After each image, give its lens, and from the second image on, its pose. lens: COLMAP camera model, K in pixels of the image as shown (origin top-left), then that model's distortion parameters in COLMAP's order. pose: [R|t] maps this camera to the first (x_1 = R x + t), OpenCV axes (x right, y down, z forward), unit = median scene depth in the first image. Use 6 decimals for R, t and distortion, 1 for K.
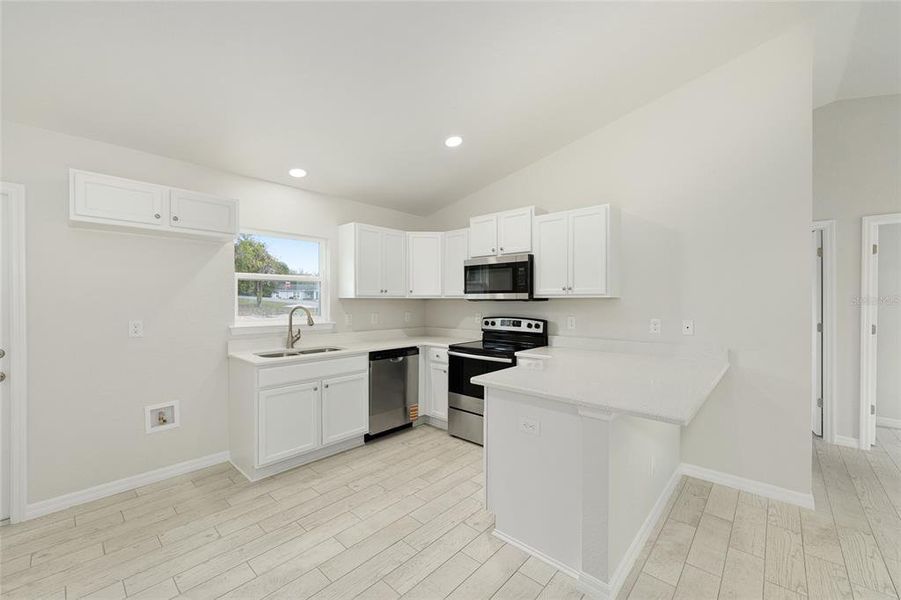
lens RADIAL K [[360.3, 0, 450.5], [0, 360.3, 300.0], [0, 0, 1]] dist [0.001420, 0.000362]
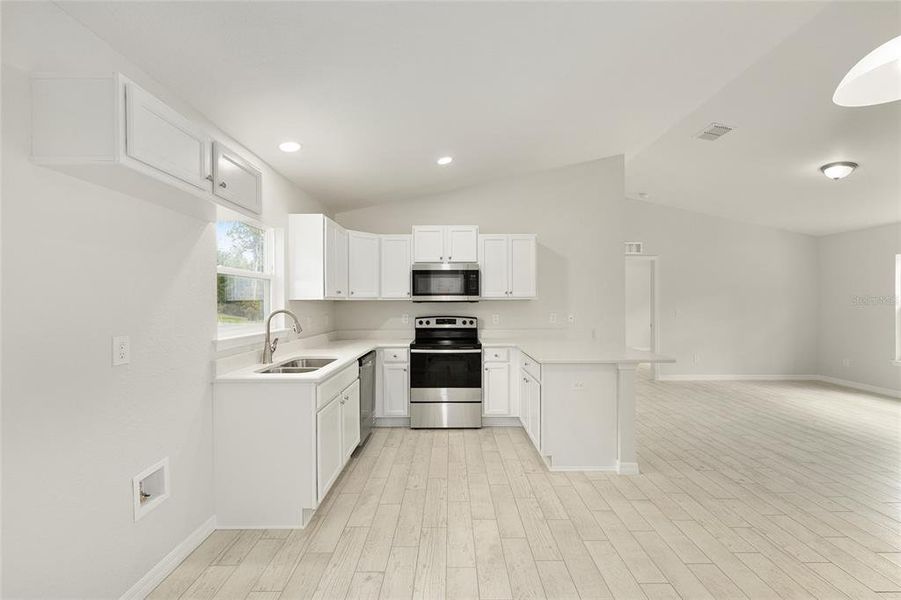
lens RADIAL K [[362.1, 0, 450.5], [0, 362.1, 300.0], [0, 0, 1]] dist [0.000000, 0.000388]
pose [[0.738076, -0.000037, 0.674717, -0.647425], [0.003590, 0.999986, -0.003872, -0.000138], [-0.674708, 0.005280, 0.738066, 0.137681]]
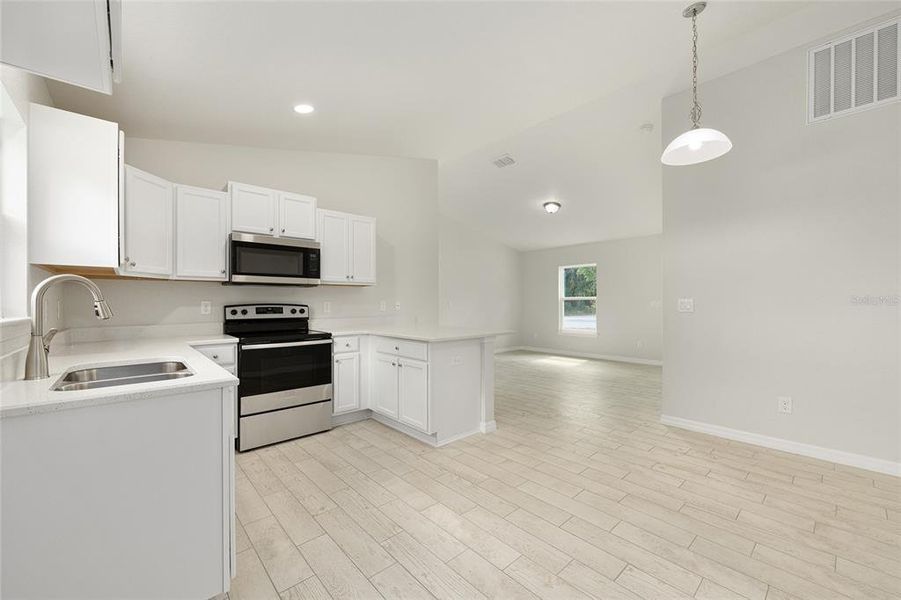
lens RADIAL K [[362.1, 0, 450.5], [0, 362.1, 300.0], [0, 0, 1]] dist [0.000000, 0.000388]
pose [[0.093998, 0.006349, 0.995552, -0.762856], [0.003658, 0.999971, -0.006723, 0.048638], [-0.995566, 0.004273, 0.093972, 0.477503]]
